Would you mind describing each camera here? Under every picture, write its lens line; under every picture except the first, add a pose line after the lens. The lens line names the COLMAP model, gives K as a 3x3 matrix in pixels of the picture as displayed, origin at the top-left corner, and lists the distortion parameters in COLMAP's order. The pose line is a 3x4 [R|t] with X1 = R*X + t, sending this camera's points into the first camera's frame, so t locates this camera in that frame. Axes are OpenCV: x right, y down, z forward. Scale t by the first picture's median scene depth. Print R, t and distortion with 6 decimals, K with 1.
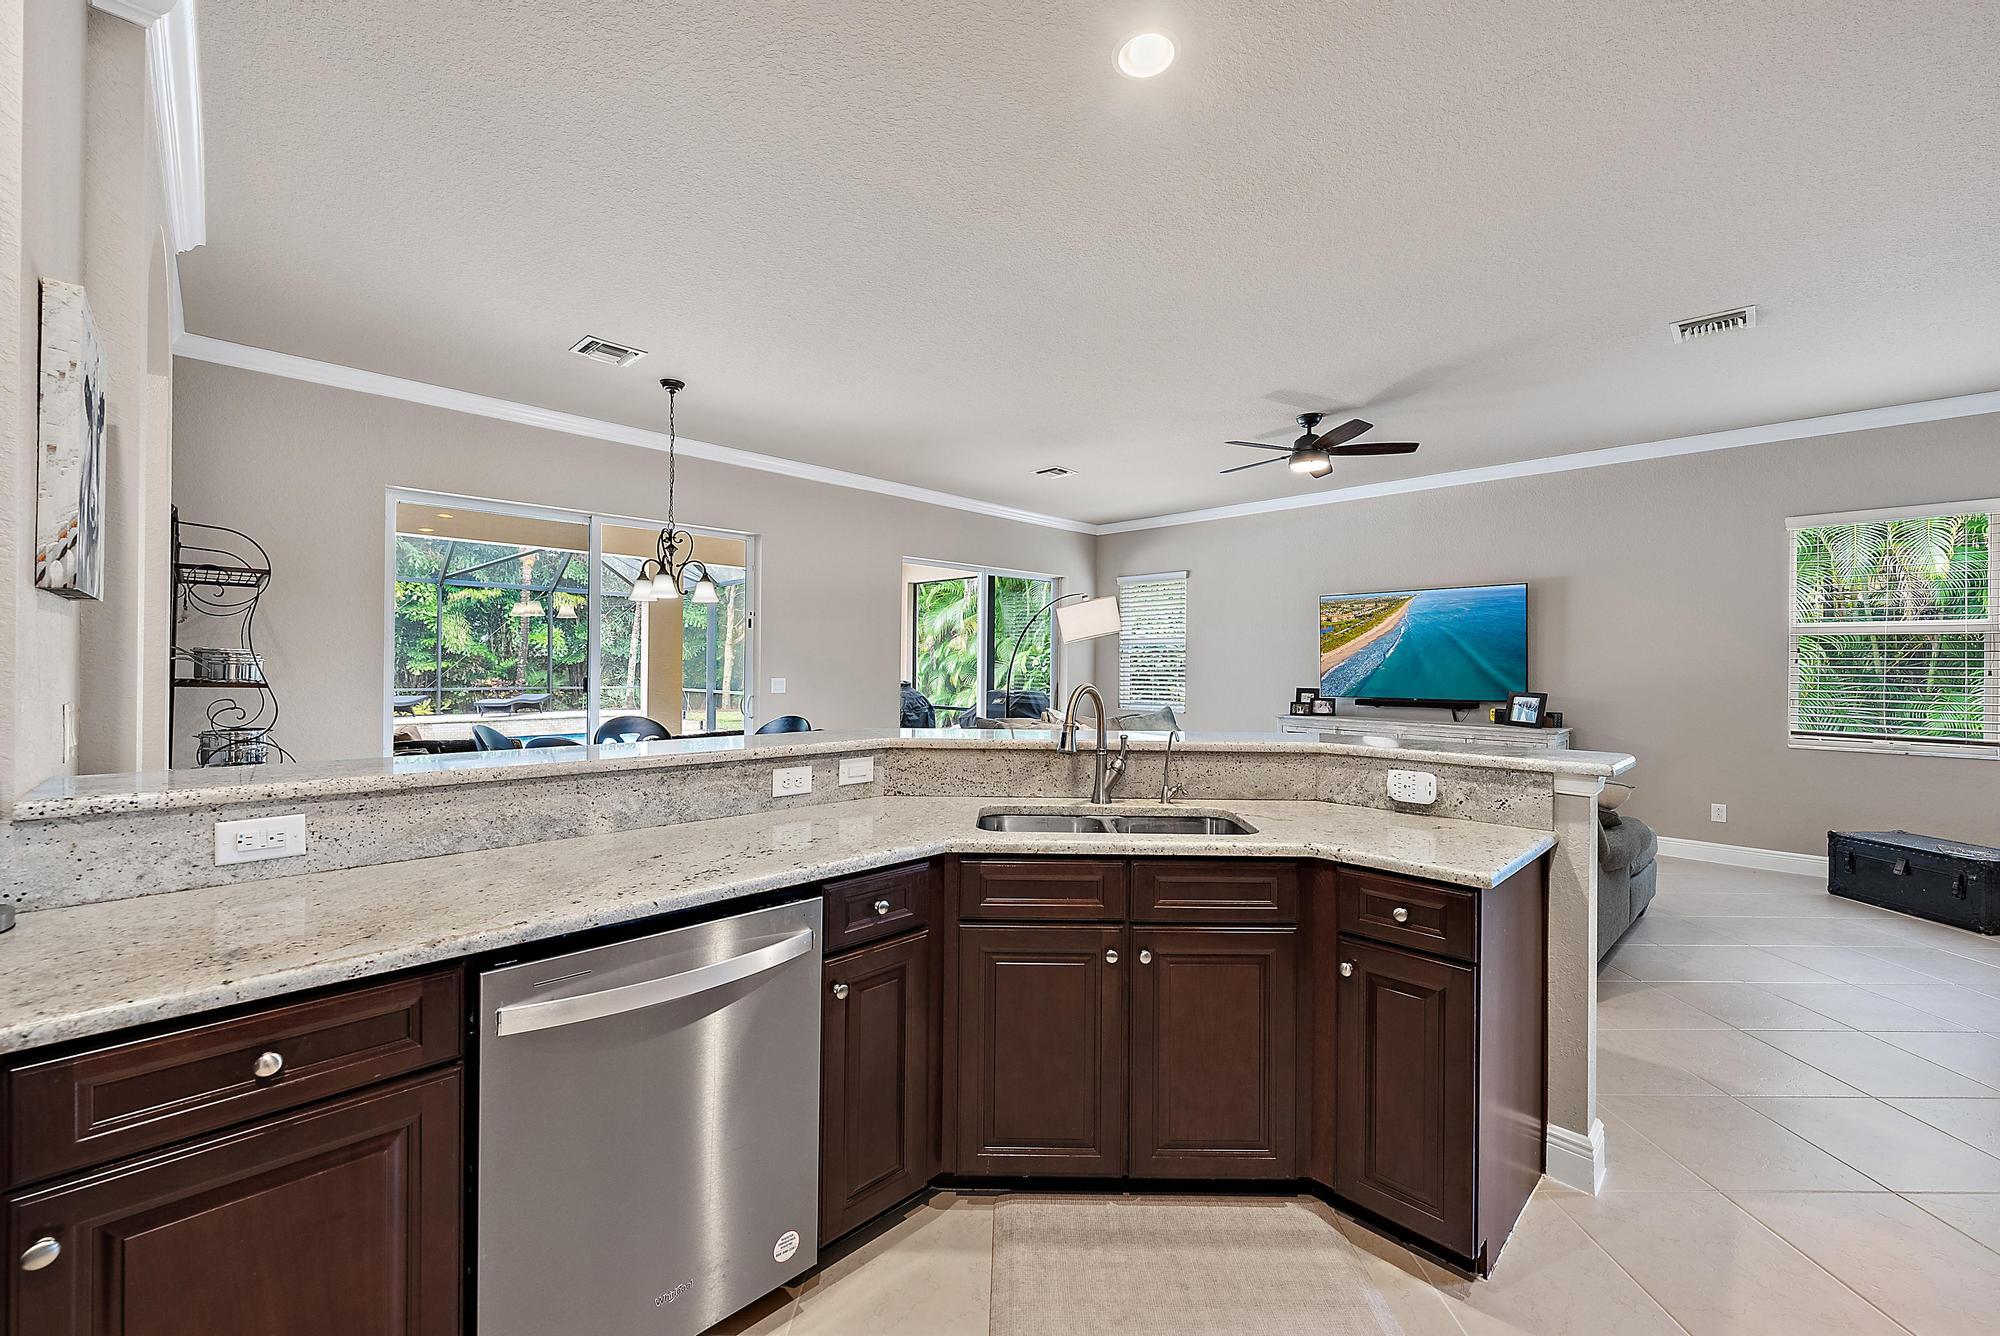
lens RADIAL K [[778.9, 0, 1011.0], [0, 778.9, 666.6], [0, 0, 1]] dist [-0.000773, -0.000185]
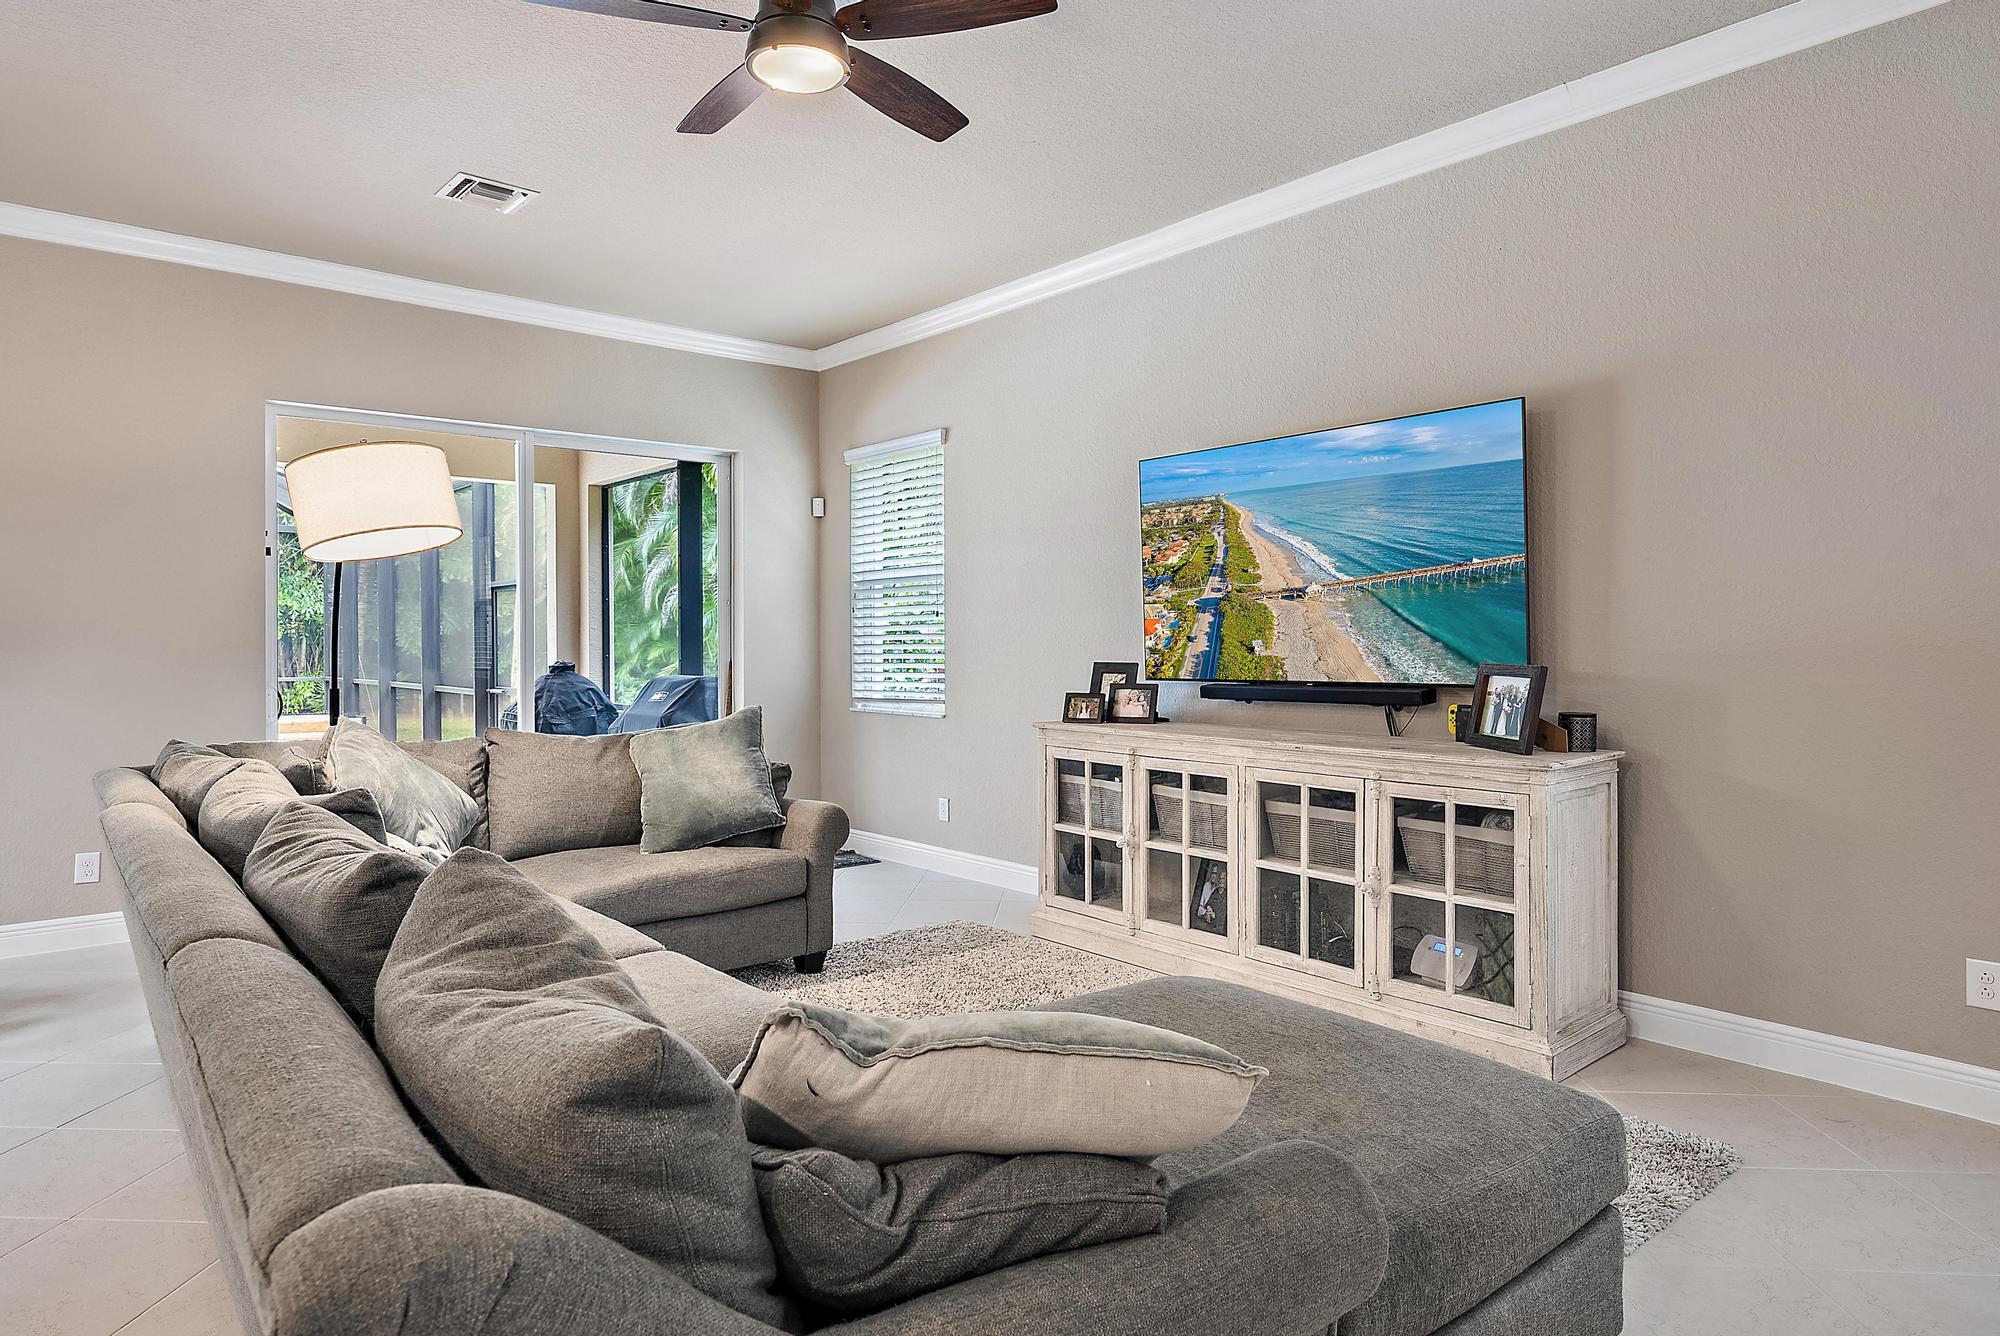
lens RADIAL K [[1166.0, 0, 995.1], [0, 1166.0, 652.1], [0, 0, 1]] dist [-0.007061, -0.000946]
pose [[0.995470, -0.011507, -0.094378, 0.326866], [0.012032, 0.999915, 0.004995, 0.014835], [0.094313, -0.006108, 0.995524, 0.269901]]
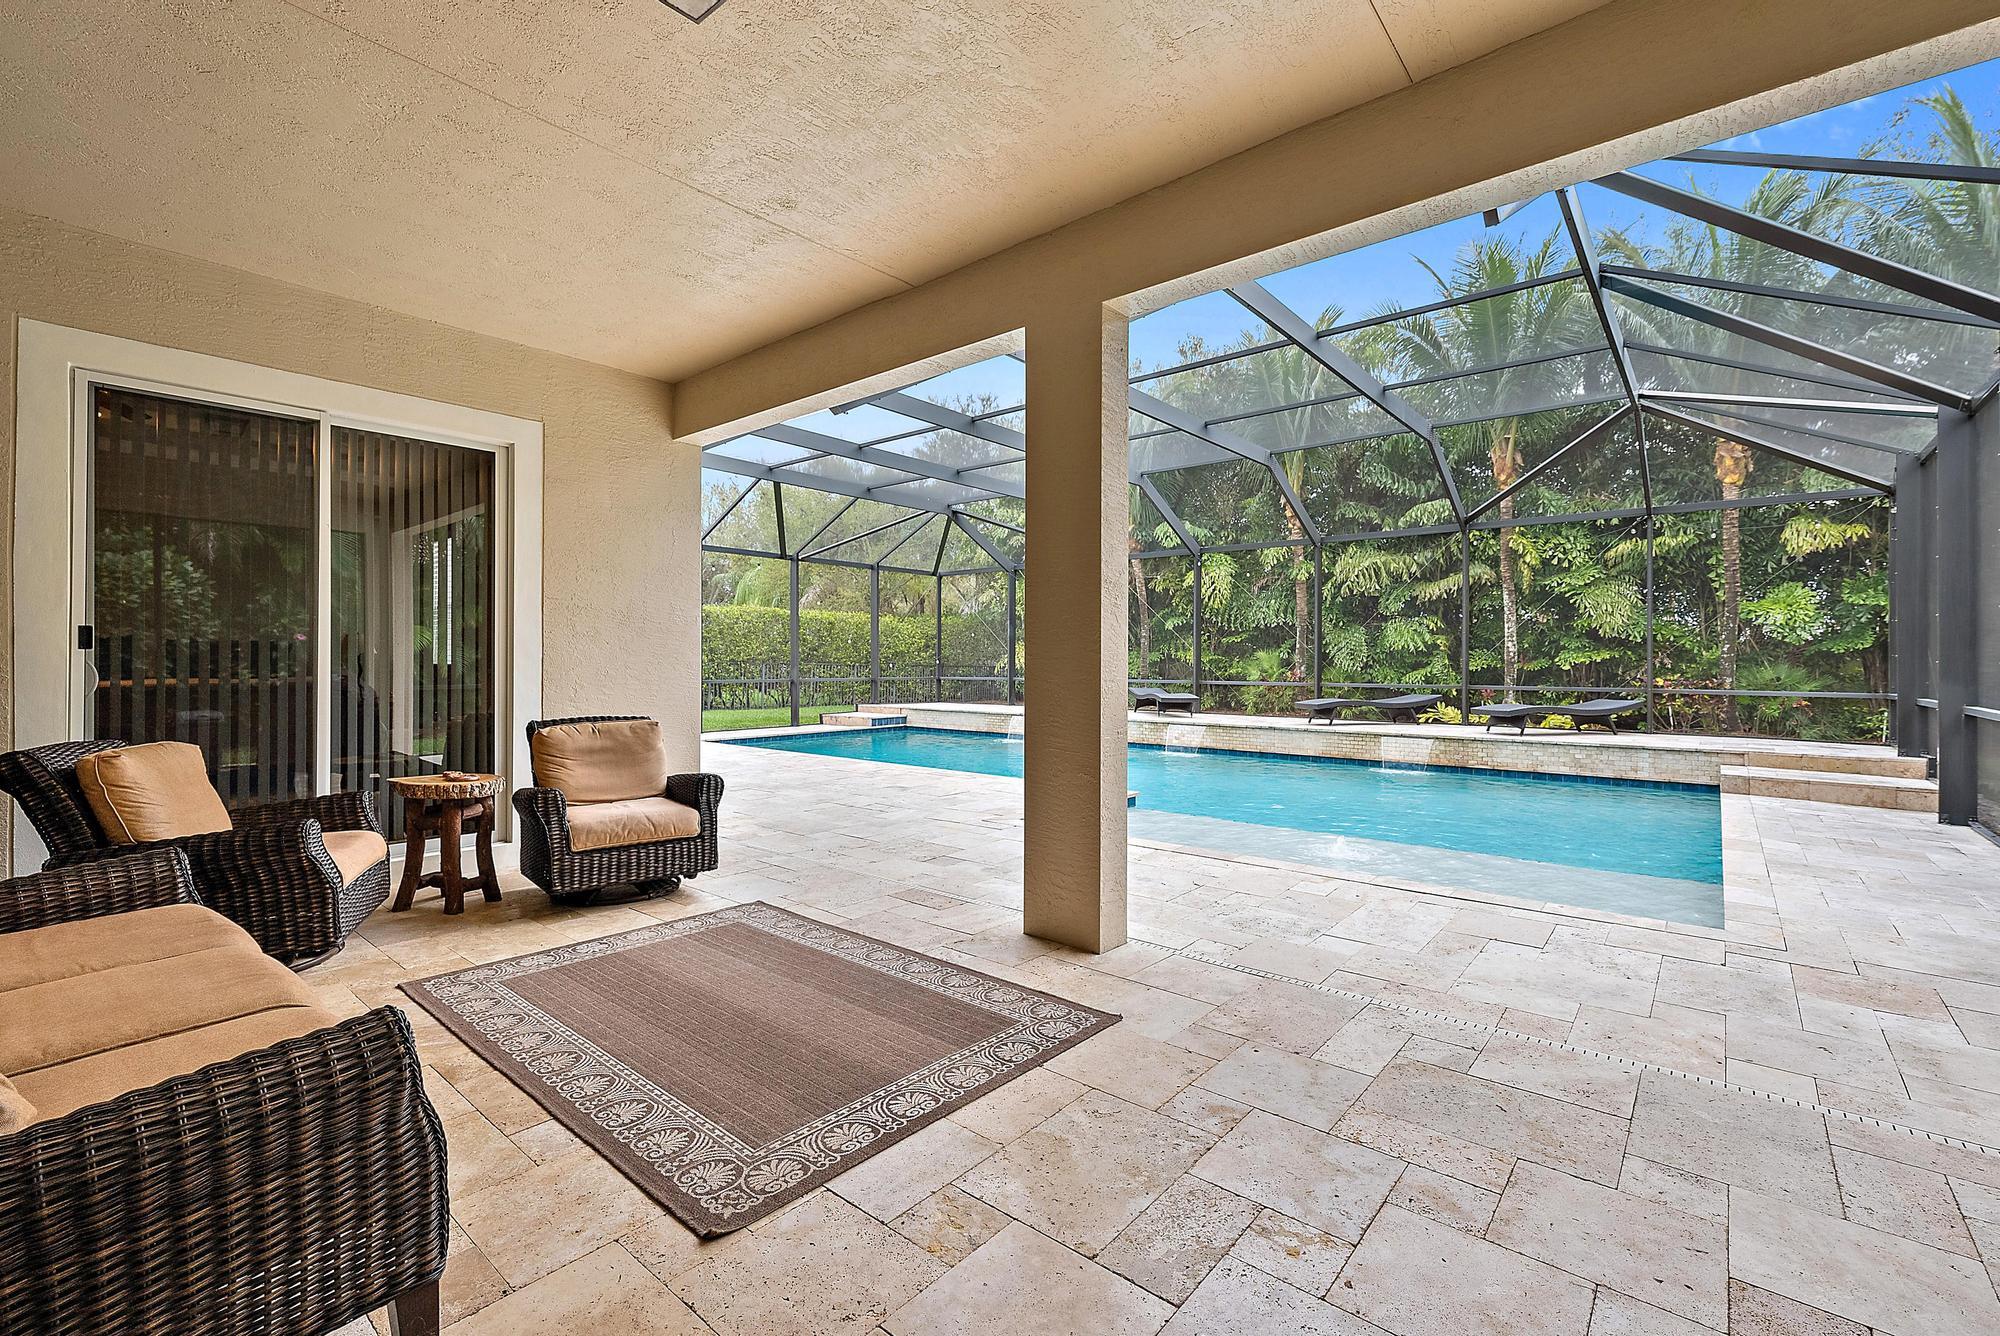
lens RADIAL K [[837.7, 0, 1011.1], [0, 837.7, 664.8], [0, 0, 1]] dist [0.001087, 0.000285]
pose [[0.080411, -0.006282, -0.996742, -0.093944], [-0.002644, 0.999975, -0.006516, 0.031481], [0.996758, 0.003160, 0.080392, 1.098824]]
